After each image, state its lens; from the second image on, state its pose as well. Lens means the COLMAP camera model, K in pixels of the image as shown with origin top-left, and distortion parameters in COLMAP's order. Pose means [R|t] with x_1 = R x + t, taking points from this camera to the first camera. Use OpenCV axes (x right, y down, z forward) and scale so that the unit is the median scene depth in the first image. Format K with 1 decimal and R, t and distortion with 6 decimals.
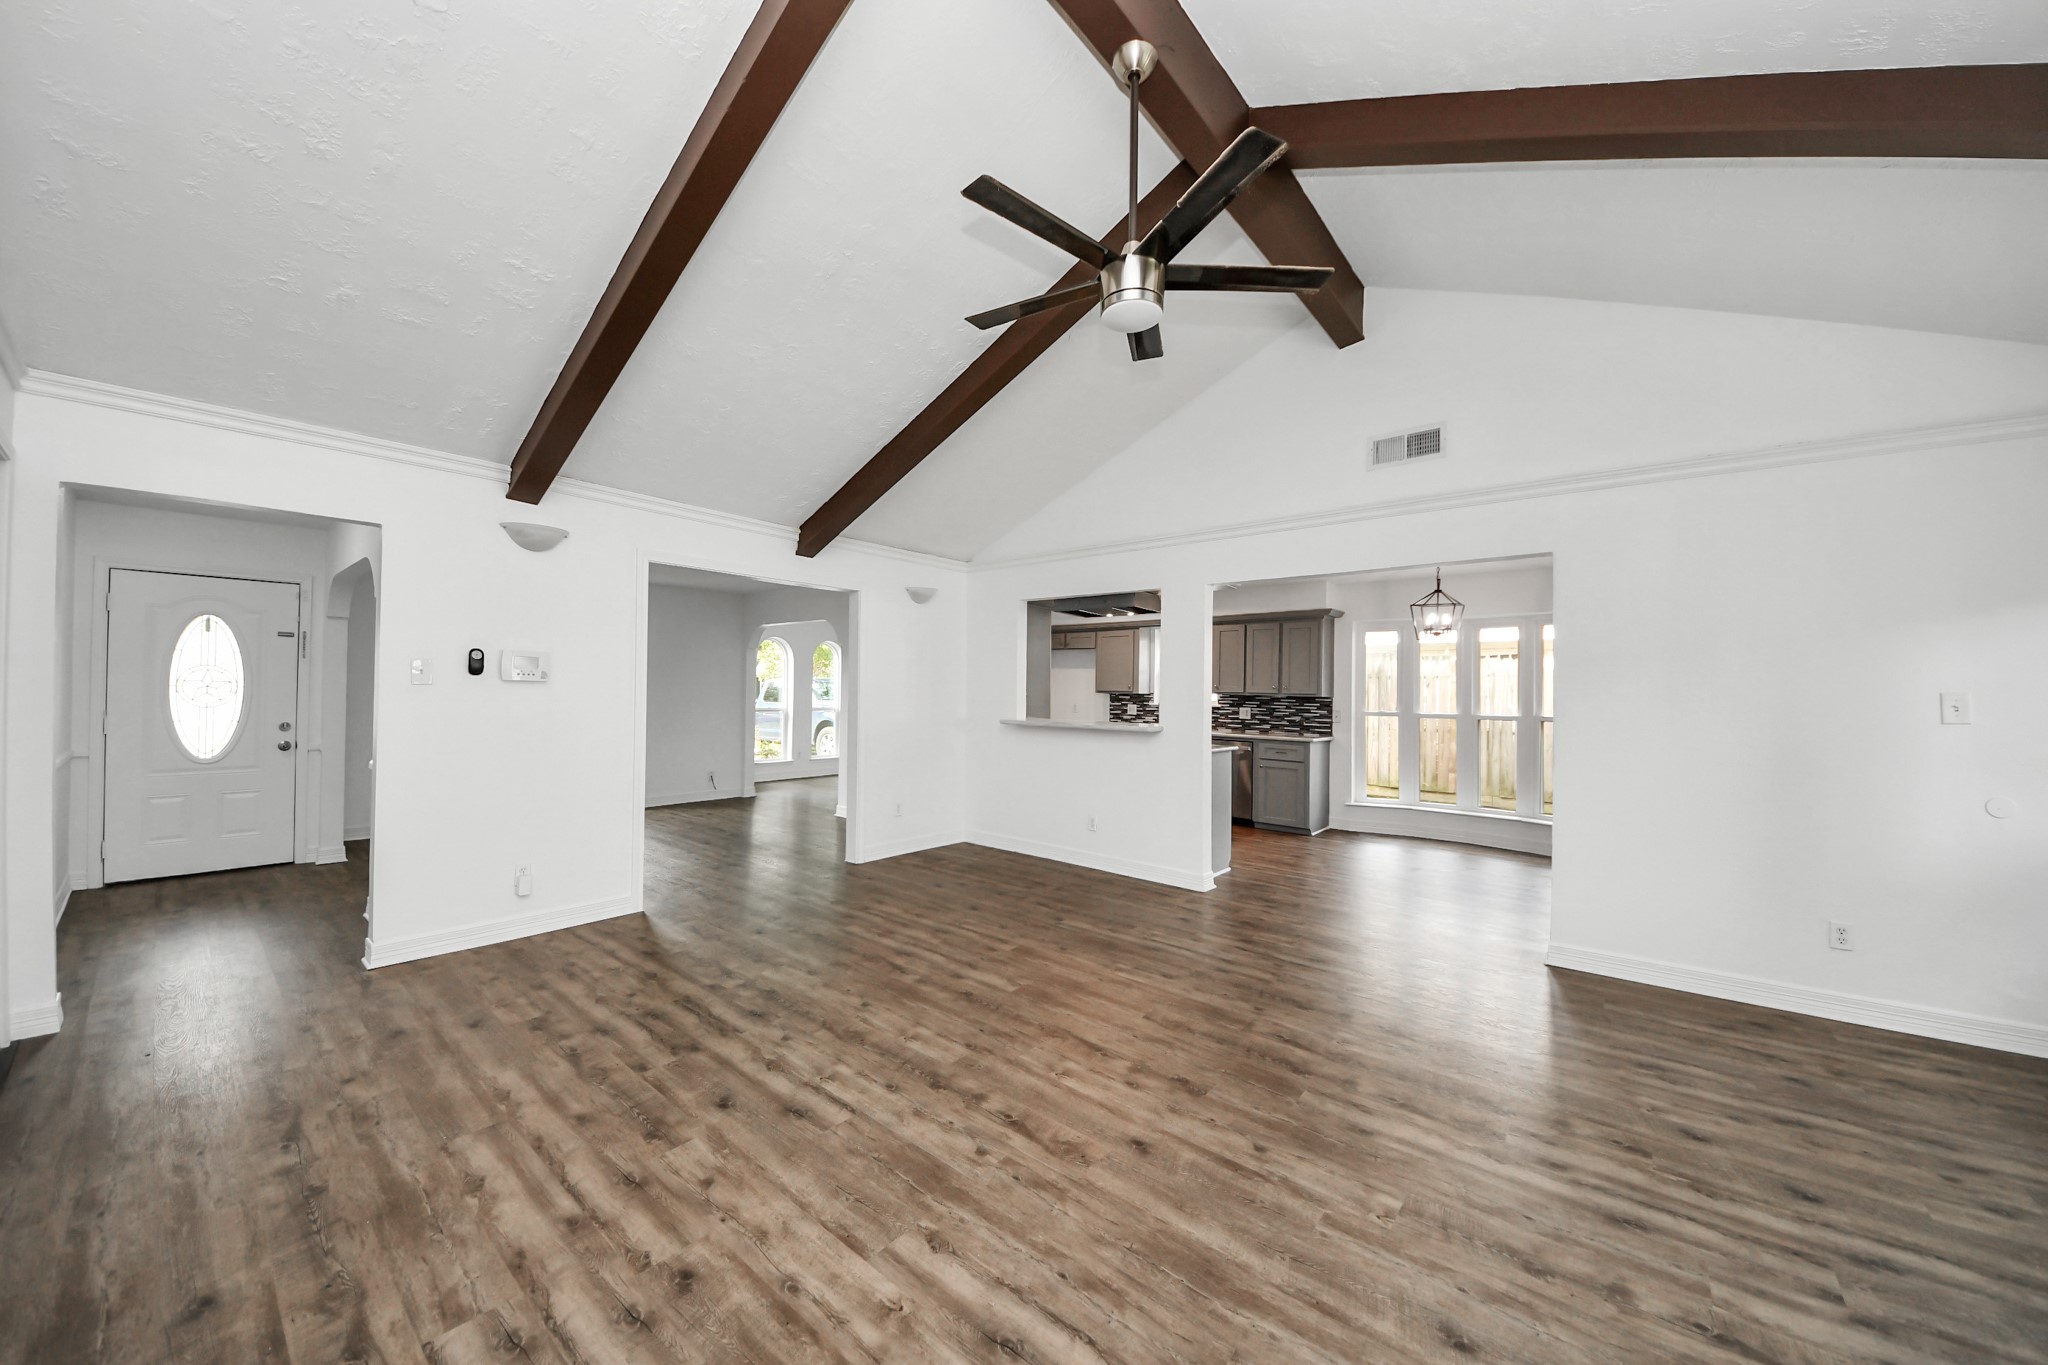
lens RADIAL K [[736.3, 0, 1015.1], [0, 736.3, 687.3], [0, 0, 1]] dist [0.046291, -0.027194]
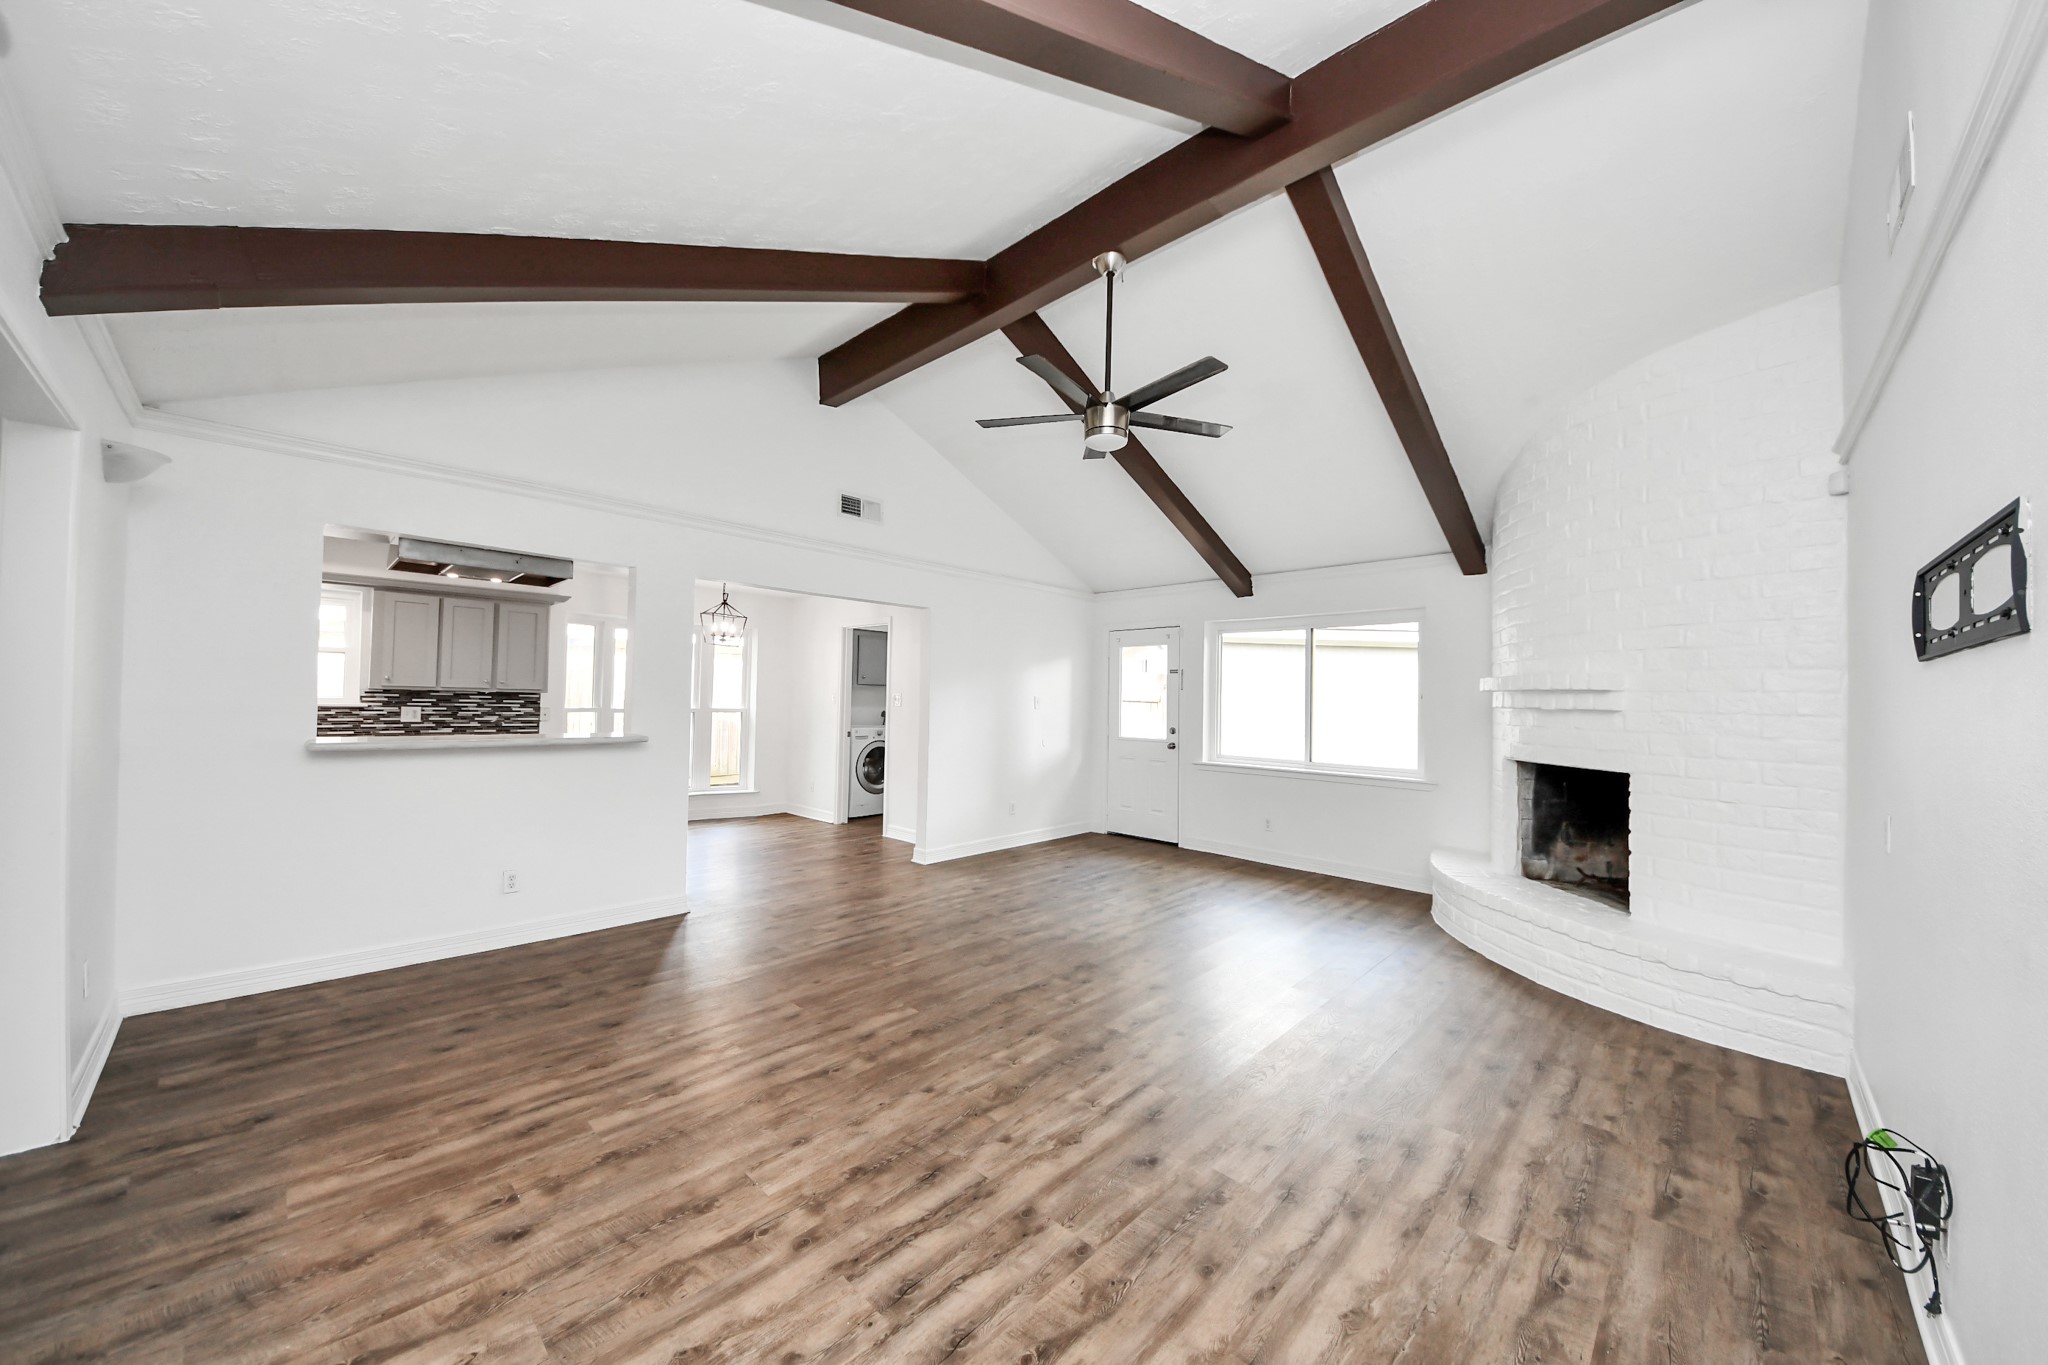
lens RADIAL K [[753.7, 0, 1012.4], [0, 753.7, 681.2], [0, 0, 1]] dist [0.056775, -0.038624]
pose [[0.031656, 0.010642, 0.999442, -0.965123], [-0.024090, 0.999661, -0.009882, -0.010461], [-0.999208, -0.023763, 0.031901, 0.833056]]
